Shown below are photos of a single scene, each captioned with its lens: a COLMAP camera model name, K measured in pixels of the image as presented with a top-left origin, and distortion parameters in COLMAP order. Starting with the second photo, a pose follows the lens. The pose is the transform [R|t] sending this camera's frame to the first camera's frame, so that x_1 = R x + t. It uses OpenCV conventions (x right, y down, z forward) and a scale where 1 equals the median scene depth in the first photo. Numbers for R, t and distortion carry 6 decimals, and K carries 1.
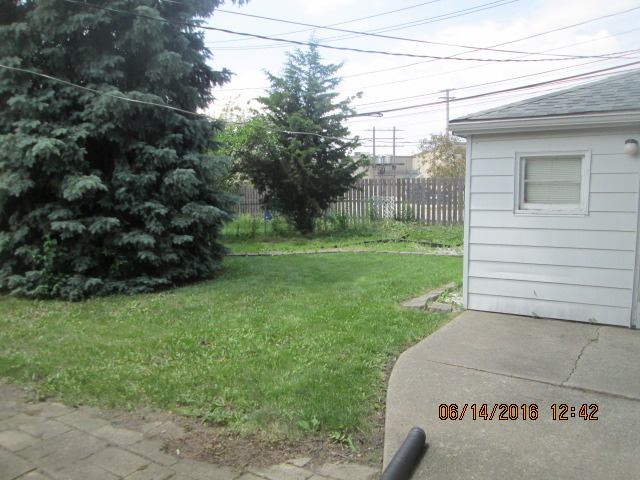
lens RADIAL K [[529.1, 0, 315.3], [0, 529.1, 237.9], [0, 0, 1]] dist [-0.054374, 0.014235]
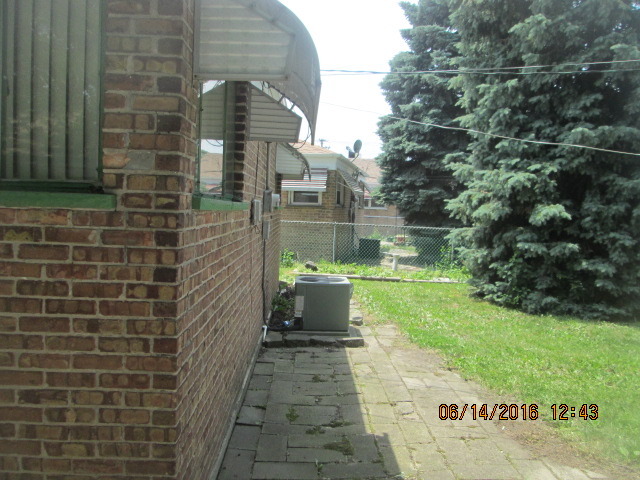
lens RADIAL K [[514.2, 0, 320.0], [0, 514.2, 240.0], [0, 0, 1]] dist [-0.048463, 0.009581]
pose [[0.570245, 0.074927, -0.818051, 0.178549], [-0.115673, 0.993234, 0.010339, 0.002541], [0.813290, 0.088730, 0.575053, -0.033315]]
